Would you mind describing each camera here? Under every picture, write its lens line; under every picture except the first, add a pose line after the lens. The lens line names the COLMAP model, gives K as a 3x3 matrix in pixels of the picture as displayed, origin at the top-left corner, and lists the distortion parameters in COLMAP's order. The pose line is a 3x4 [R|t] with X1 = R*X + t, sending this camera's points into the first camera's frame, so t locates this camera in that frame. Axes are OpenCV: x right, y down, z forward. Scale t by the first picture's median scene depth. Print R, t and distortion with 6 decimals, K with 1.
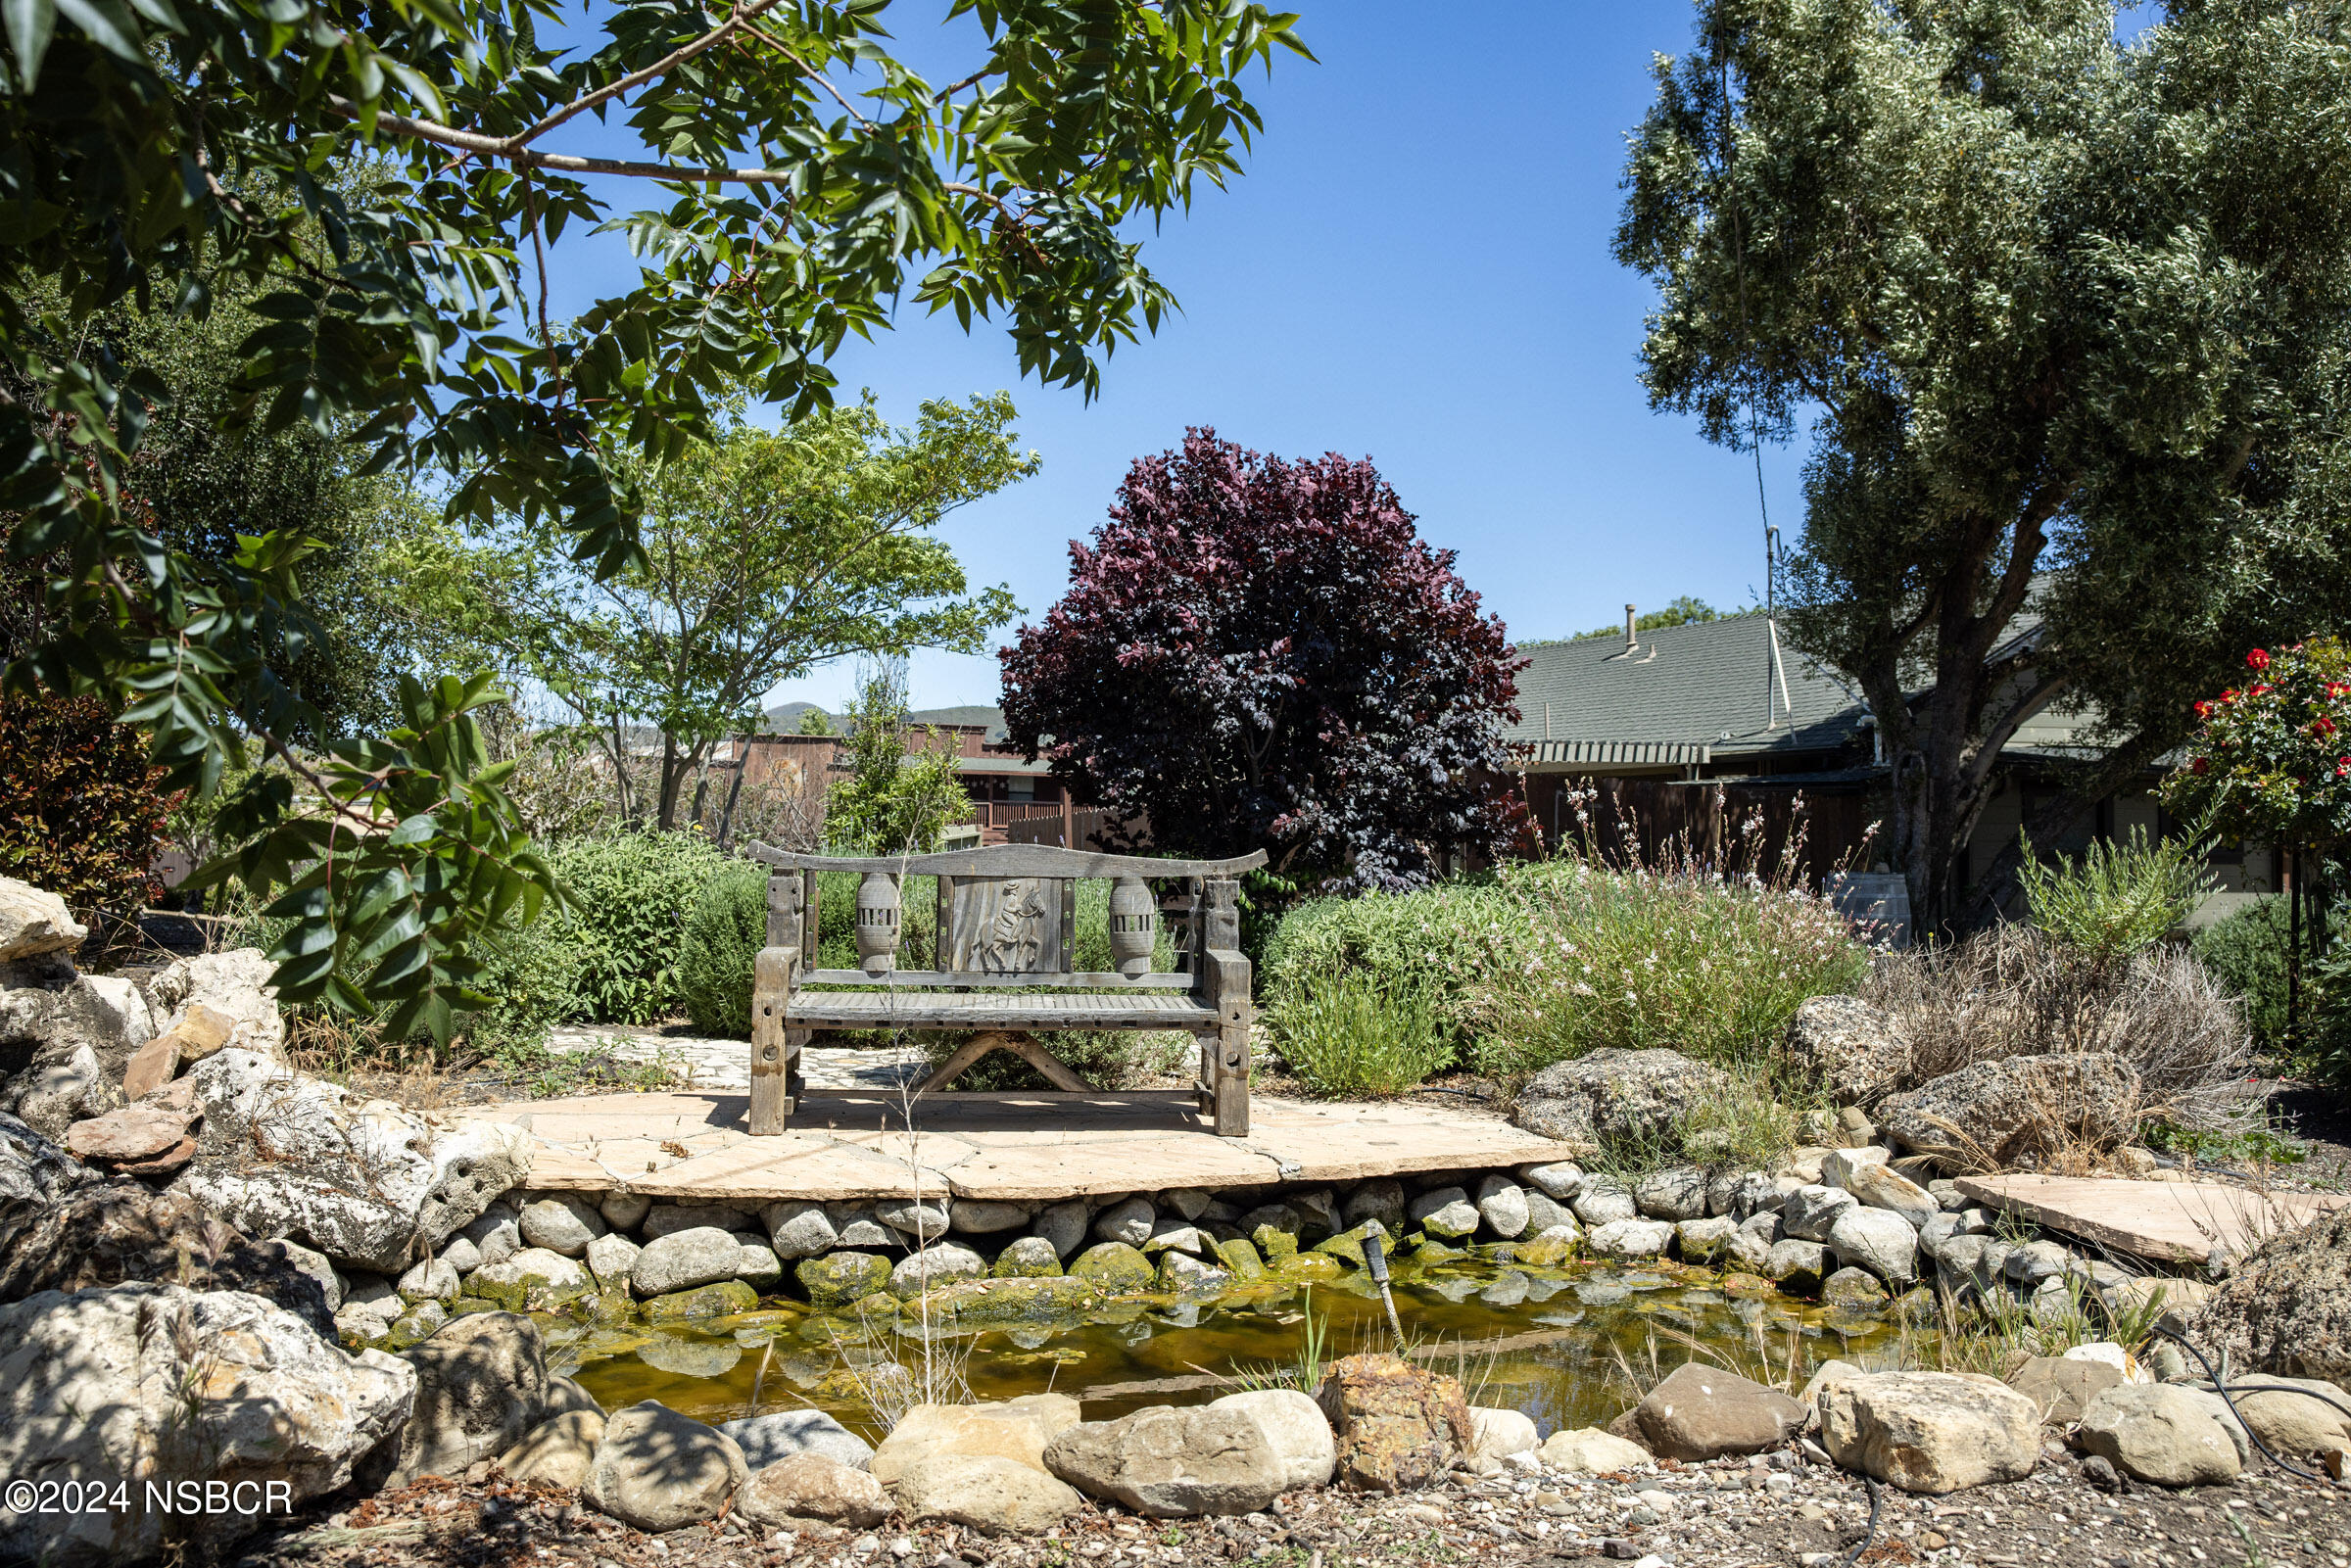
lens RADIAL K [[2217.4, 0, 1176.0], [0, 2217.4, 783.9], [0, 0, 1]] dist [-0.037191, 0.000000]
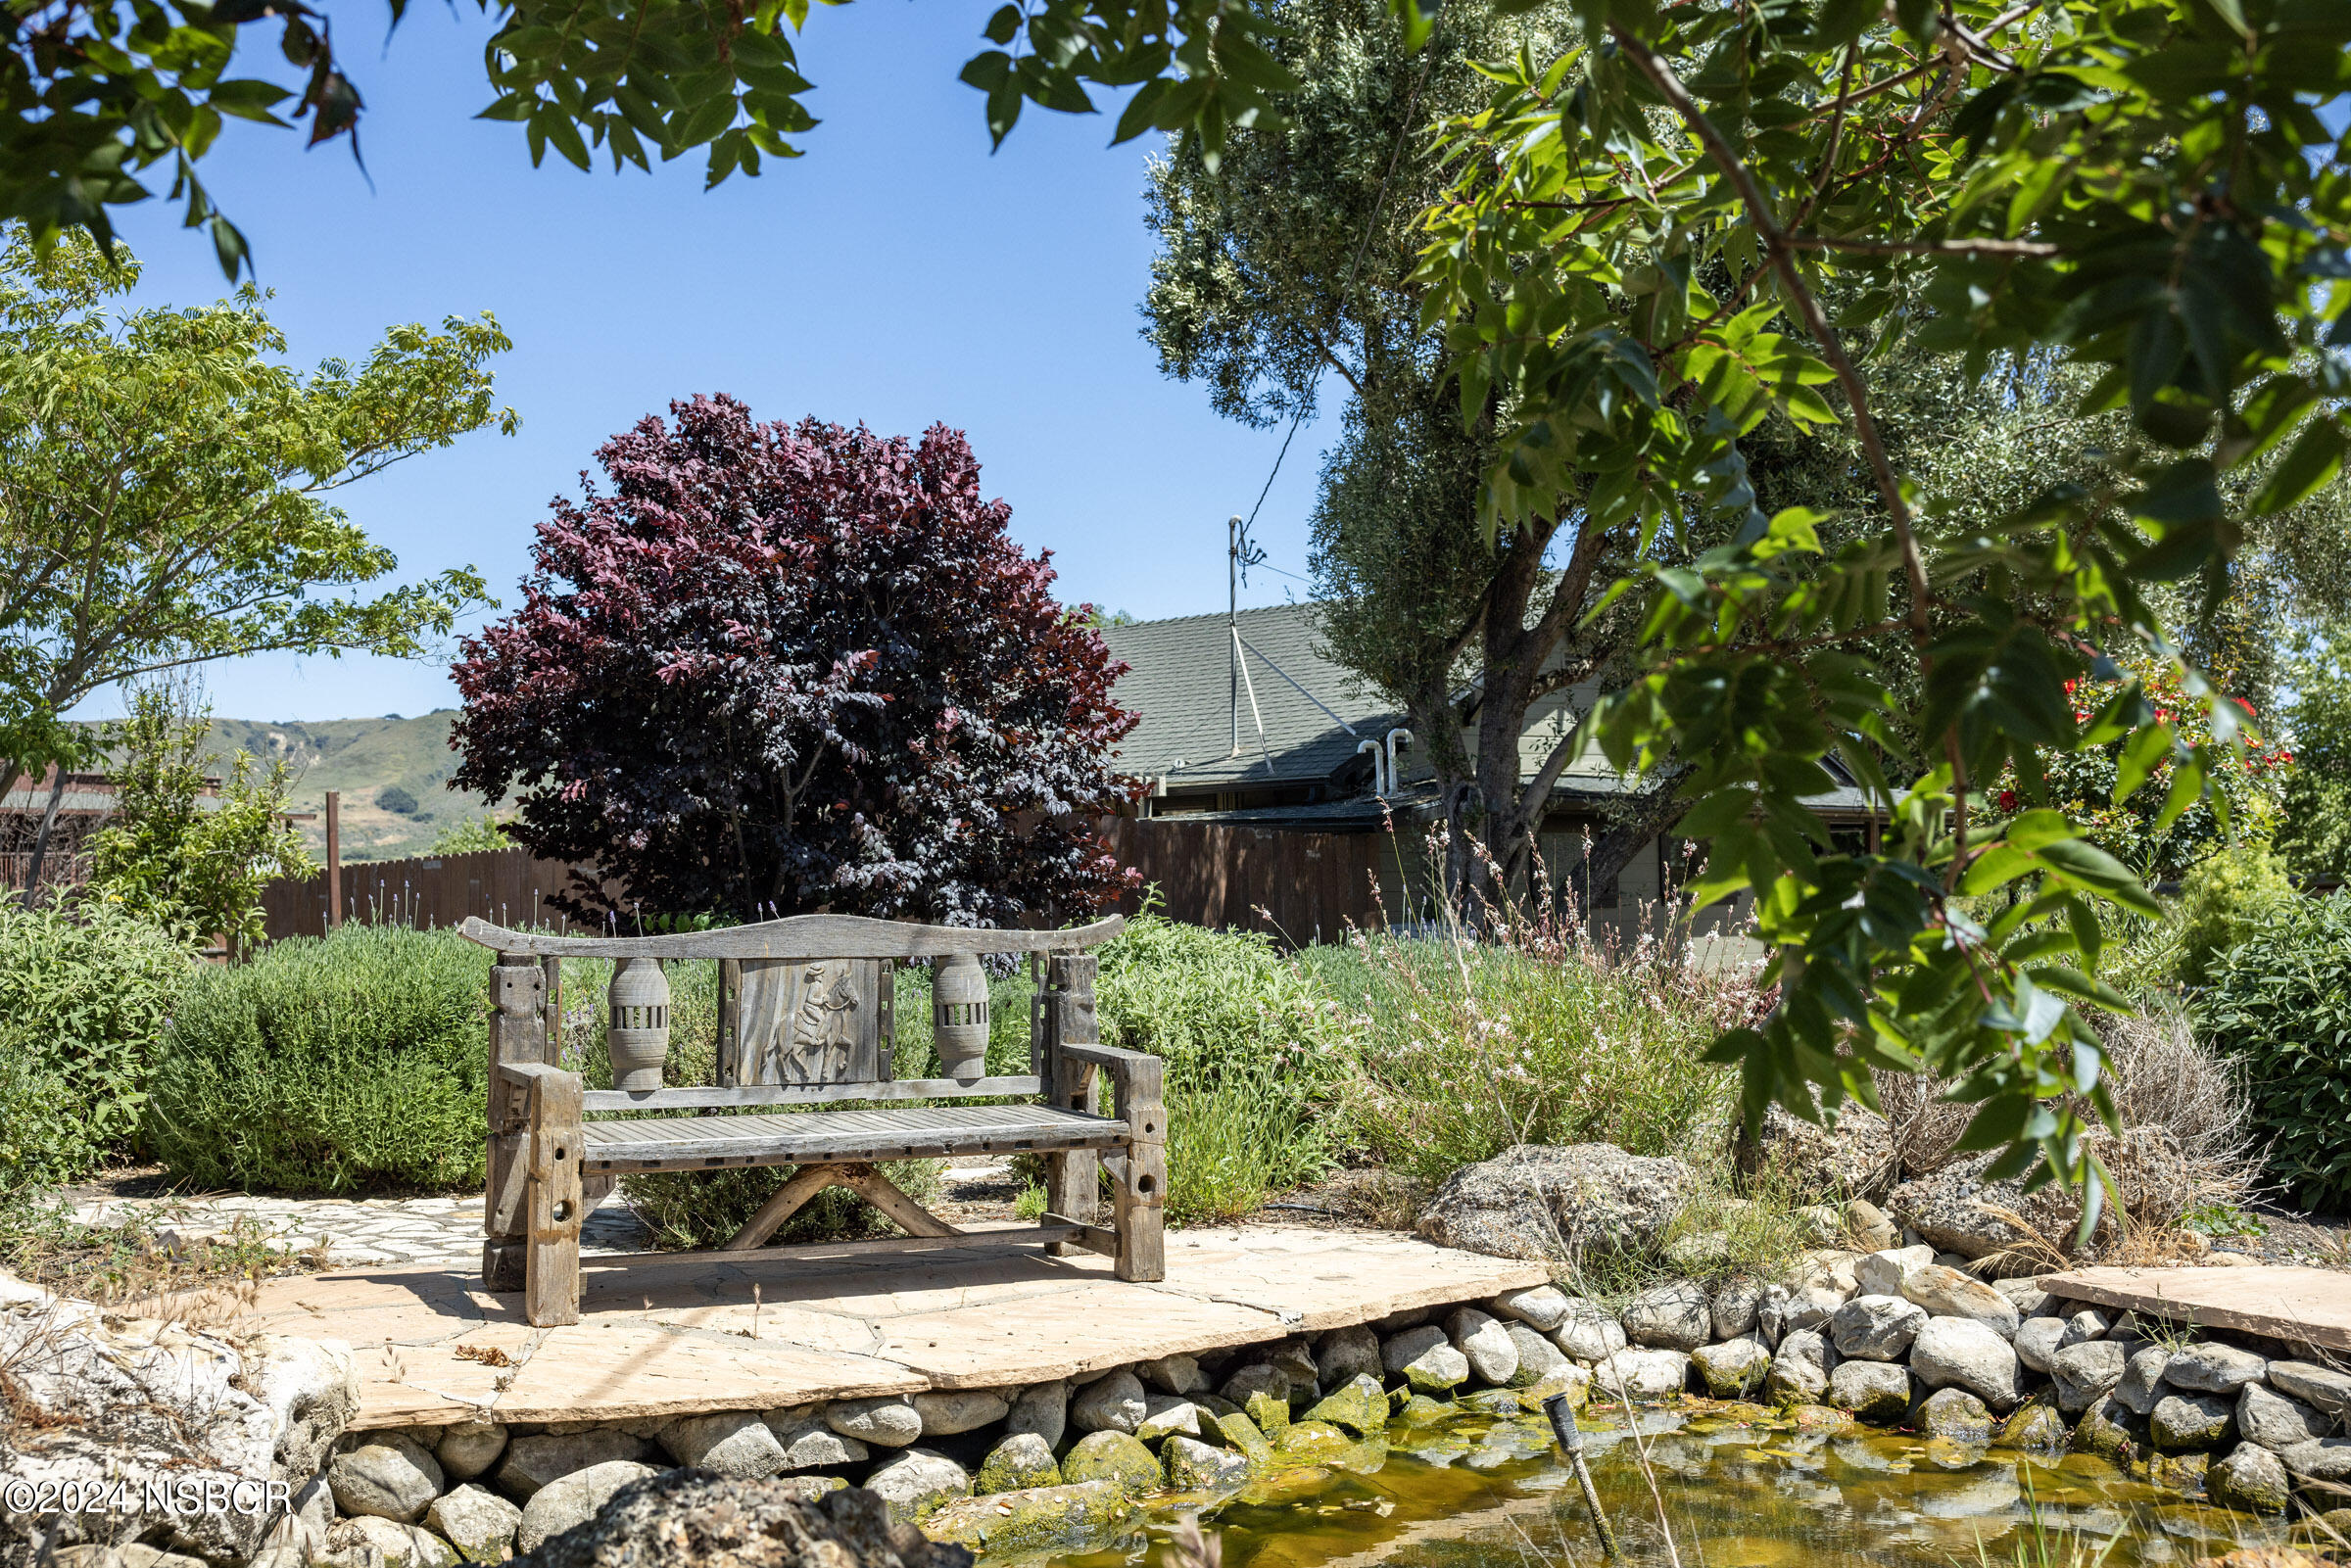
lens RADIAL K [[2710.9, 0, 1175.8], [0, 2710.9, 766.5], [0, 0, 1]] dist [0.030136, 0.000000]
pose [[0.936446, -0.001643, 0.350809, -0.320737], [0.008327, 0.999811, -0.017543, -0.007078], [-0.350714, 0.019349, 0.936283, 0.097101]]
